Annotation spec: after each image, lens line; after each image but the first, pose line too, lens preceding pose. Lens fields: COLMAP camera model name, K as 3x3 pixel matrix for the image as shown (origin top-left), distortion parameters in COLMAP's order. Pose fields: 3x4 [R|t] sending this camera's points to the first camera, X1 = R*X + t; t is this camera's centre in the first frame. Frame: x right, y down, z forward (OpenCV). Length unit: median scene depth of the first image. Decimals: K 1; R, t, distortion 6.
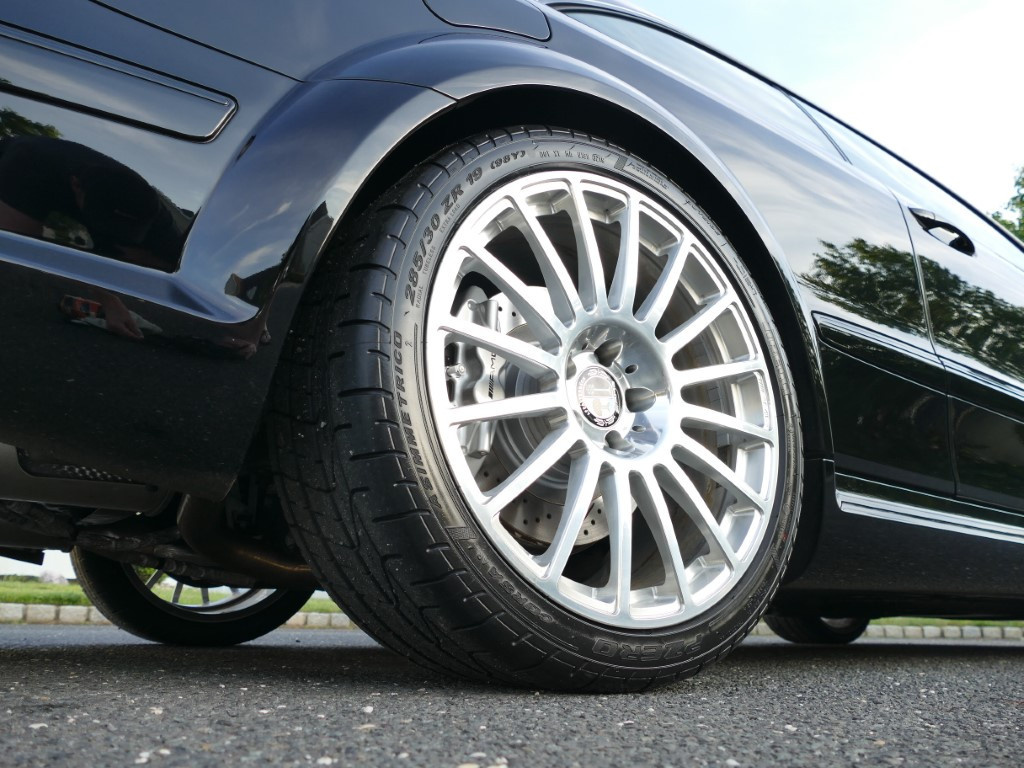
lens RADIAL K [[822.9, 0, 512.0], [0, 822.9, 384.0], [0, 0, 1]] dist [-0.006399, -0.006534]
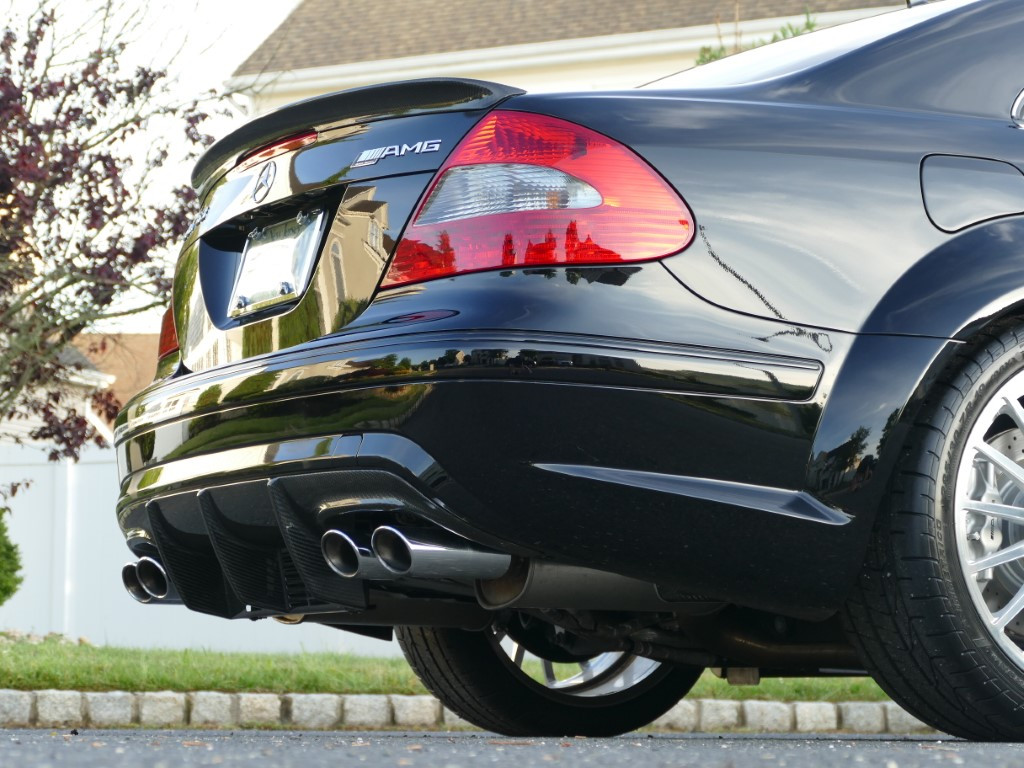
lens RADIAL K [[3078.1, 0, 512.0], [0, 3078.1, 384.0], [0, 0, 1]] dist [-0.002579, -0.288161]
pose [[0.991877, -0.024357, -0.124843, -0.195502], [0.044638, 0.985725, 0.162339, -1.252521], [0.119107, -0.166593, 0.978806, -4.613747]]
